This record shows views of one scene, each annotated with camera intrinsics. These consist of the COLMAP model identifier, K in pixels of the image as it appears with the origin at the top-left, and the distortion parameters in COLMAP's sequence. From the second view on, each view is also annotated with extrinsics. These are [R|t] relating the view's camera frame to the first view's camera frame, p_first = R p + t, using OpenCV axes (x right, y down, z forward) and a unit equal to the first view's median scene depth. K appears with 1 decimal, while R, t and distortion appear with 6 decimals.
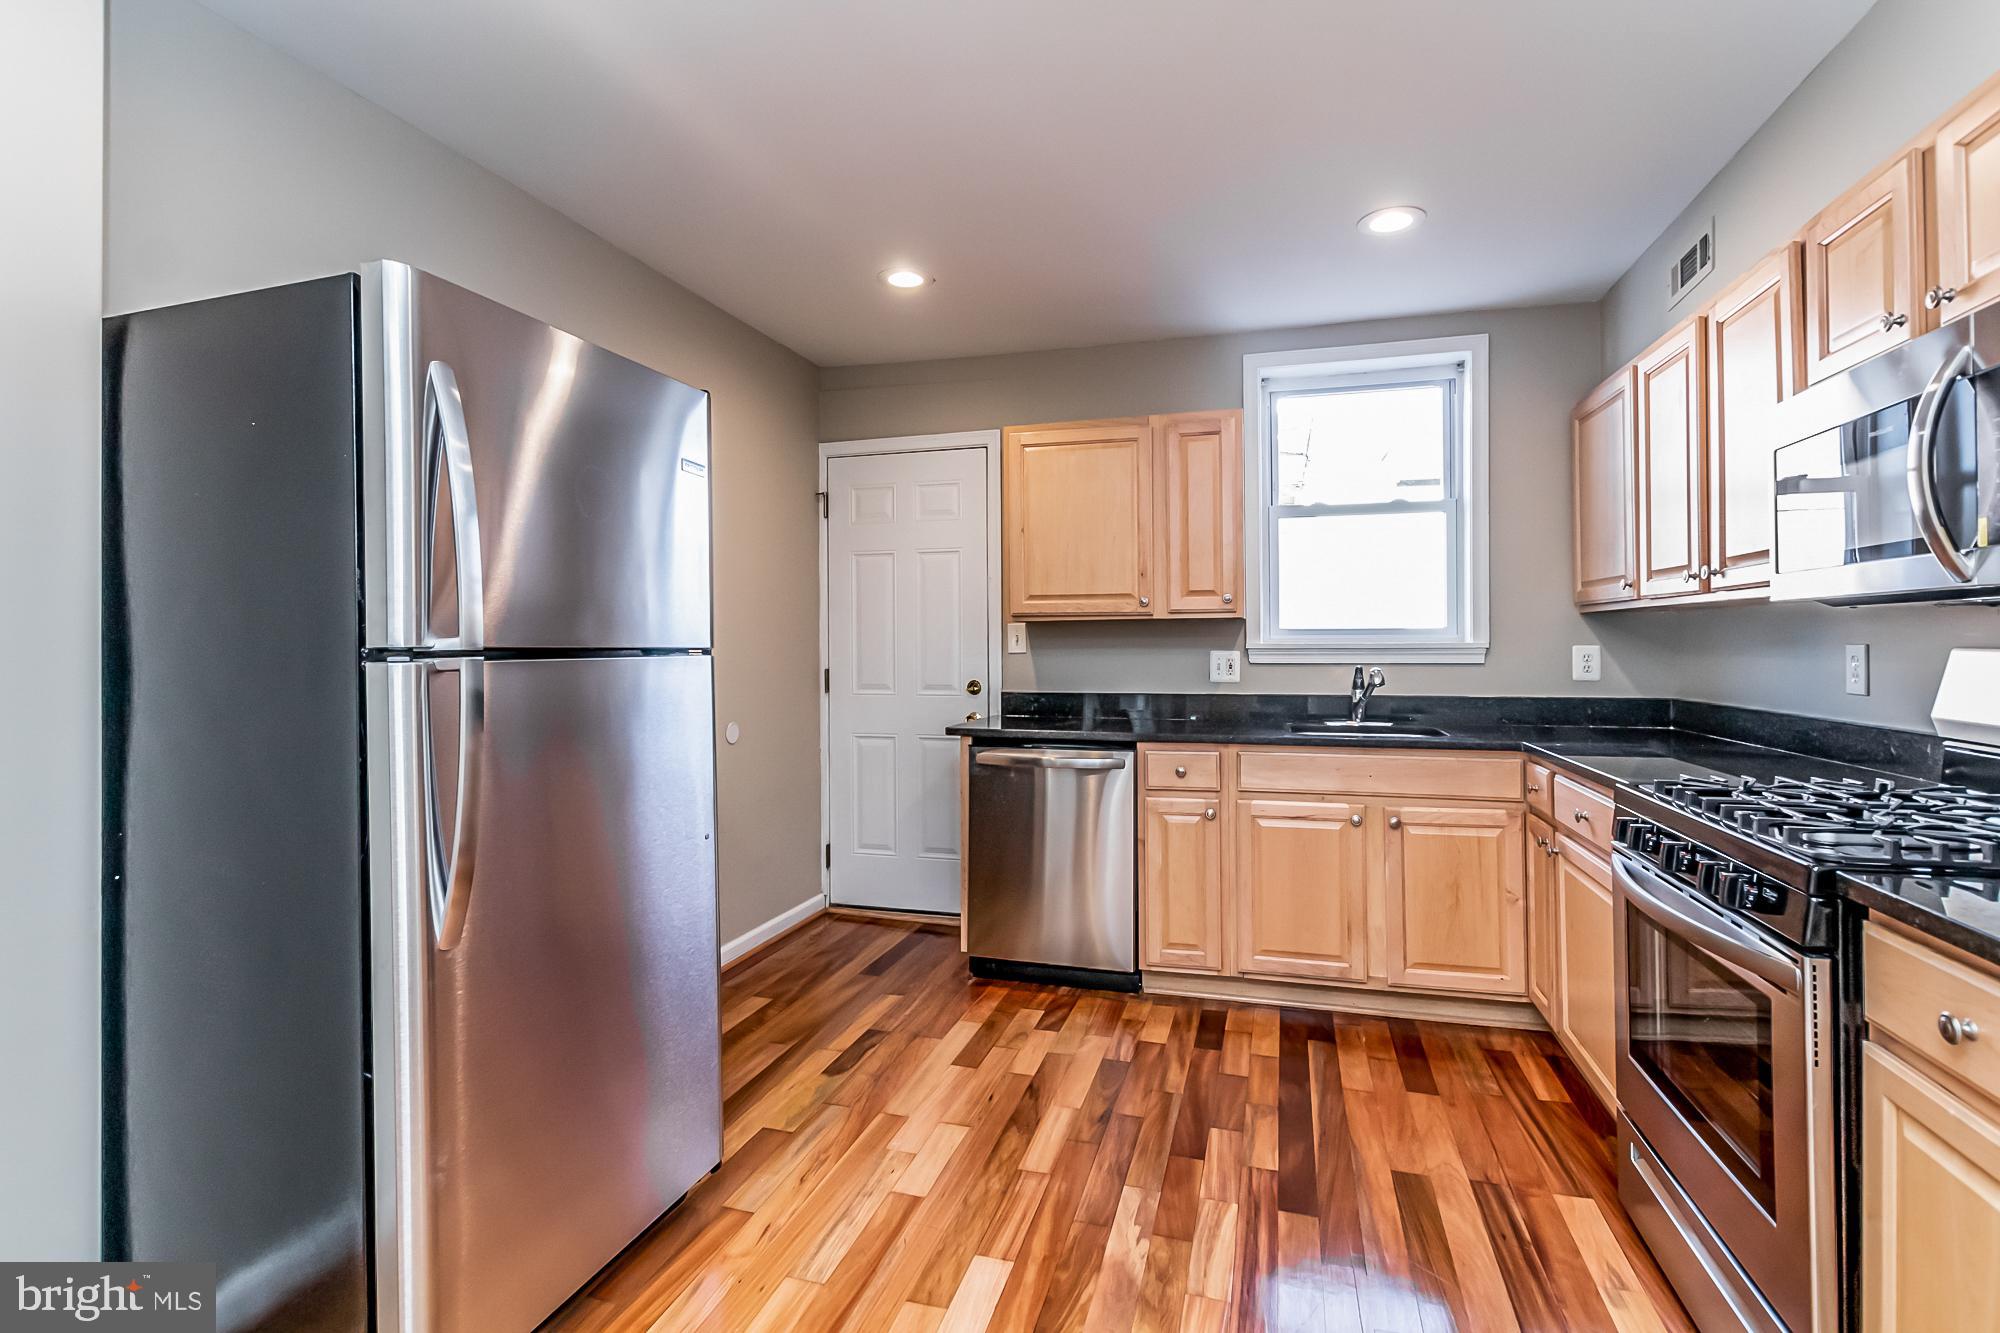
lens RADIAL K [[908.8, 0, 1008.5], [0, 908.8, 640.3], [0, 0, 1]] dist [0.012860, -0.003471]
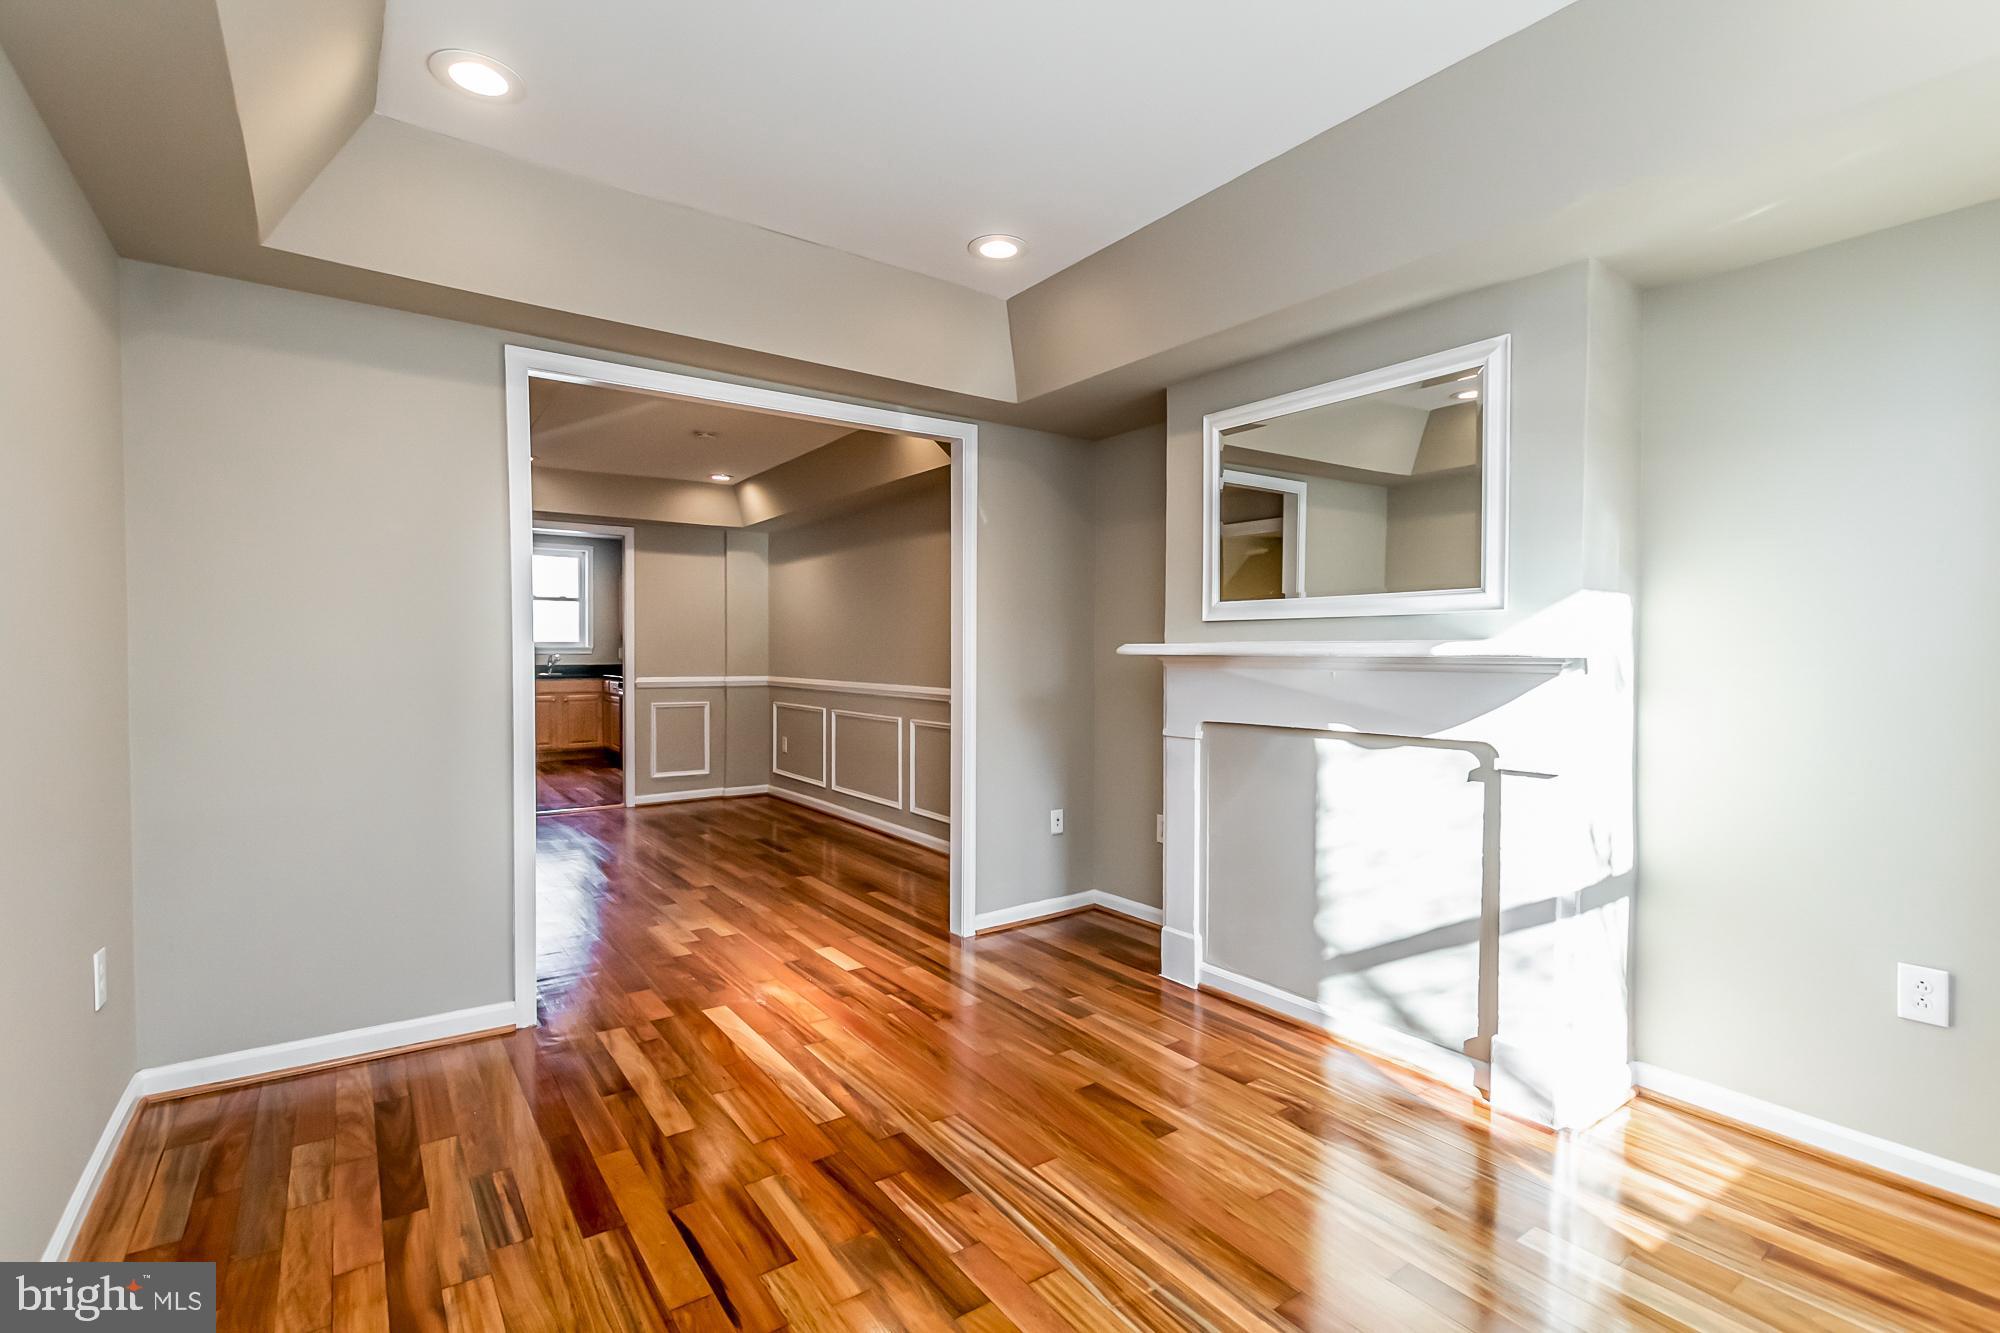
lens RADIAL K [[908.8, 0, 1001.4], [0, 908.8, 673.3], [0, 0, 1]] dist [0.012860, -0.003471]
pose [[0.629794, -0.010650, 0.776689, -1.076405], [-0.010408, 0.999701, 0.022147, 0.008880], [-0.776692, -0.022032, 0.629495, -2.173046]]
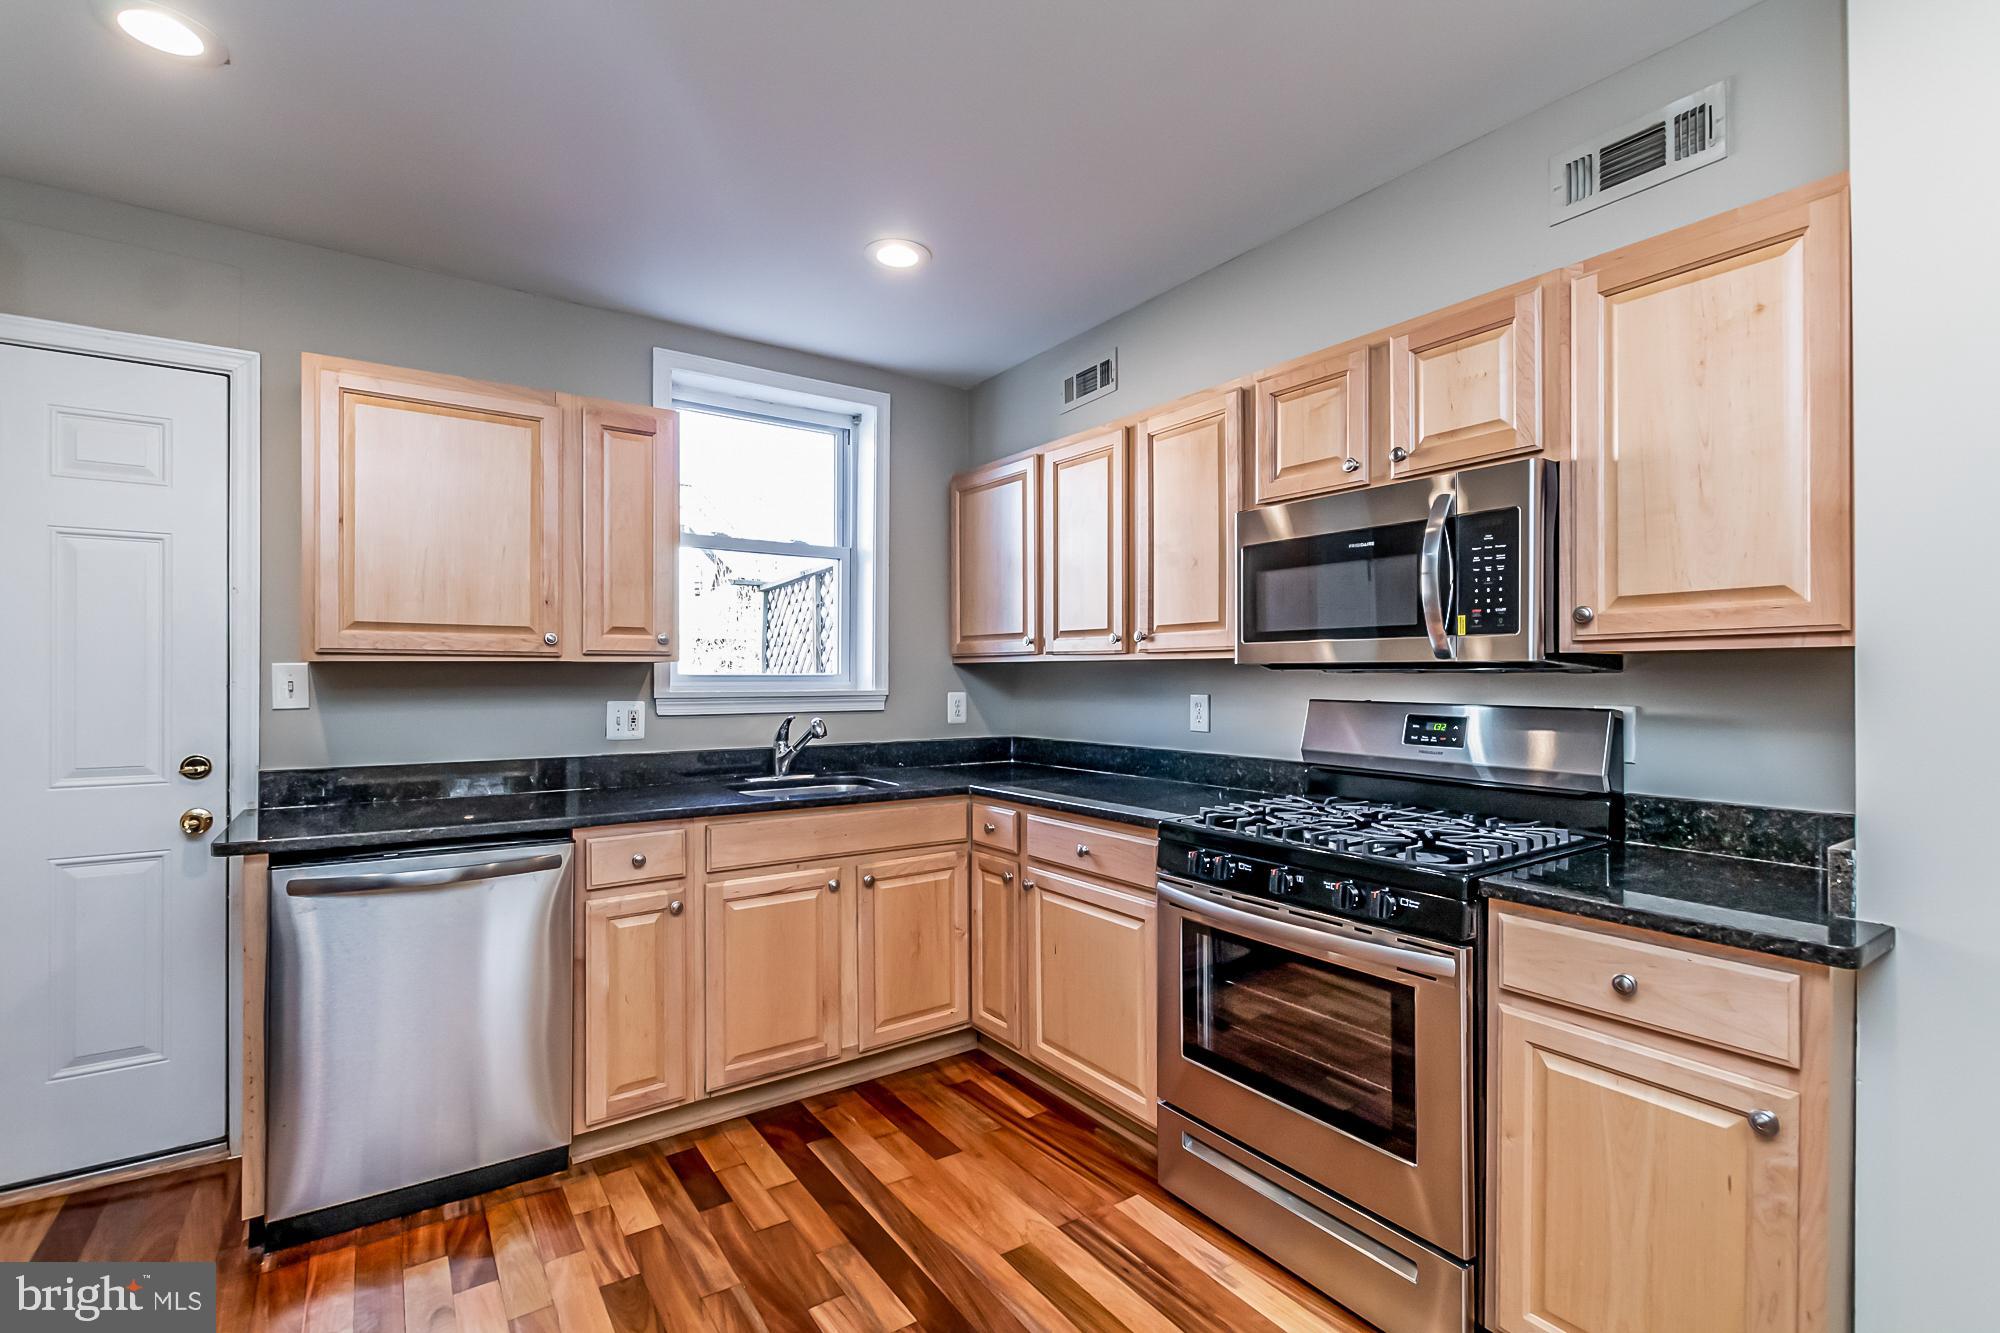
lens RADIAL K [[908.8, 0, 978.4], [0, 908.8, 671.4], [0, 0, 1]] dist [0.012860, -0.003471]
pose [[0.642565, 0.008010, 0.766190, -0.217890], [-0.004932, 0.999968, -0.006319, -0.013490], [-0.766216, 0.000282, 0.642584, 0.271138]]
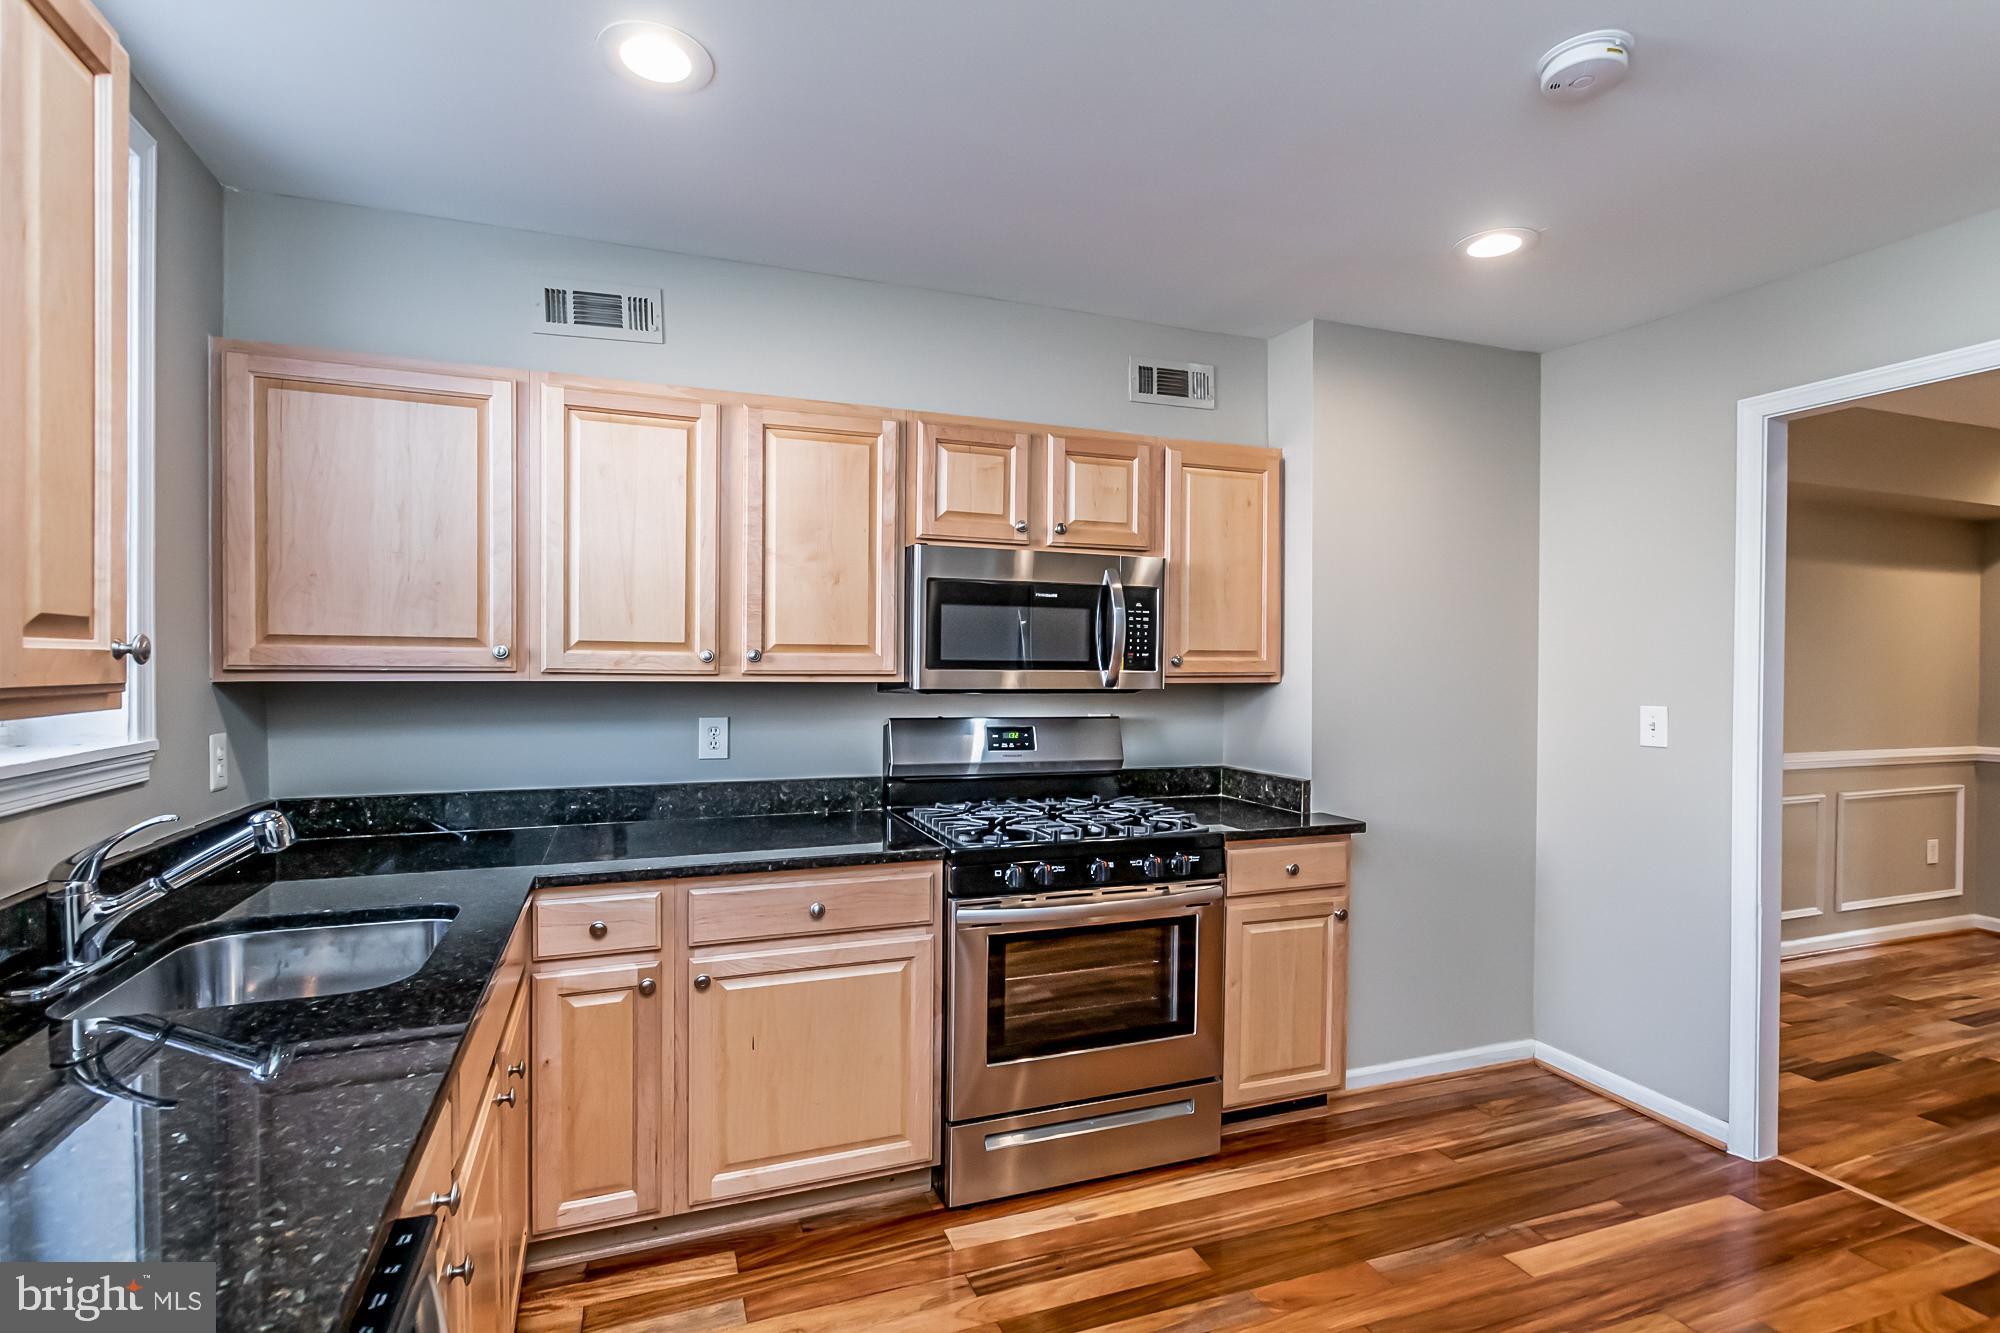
lens RADIAL K [[908.8, 0, 981.7], [0, 908.8, 679.0], [0, 0, 1]] dist [0.012860, -0.003471]
pose [[-0.578268, -0.010554, 0.815779, -0.176248], [-0.003811, 0.999940, 0.010235, -0.042386], [-0.815838, 0.002810, -0.578274, 0.995688]]
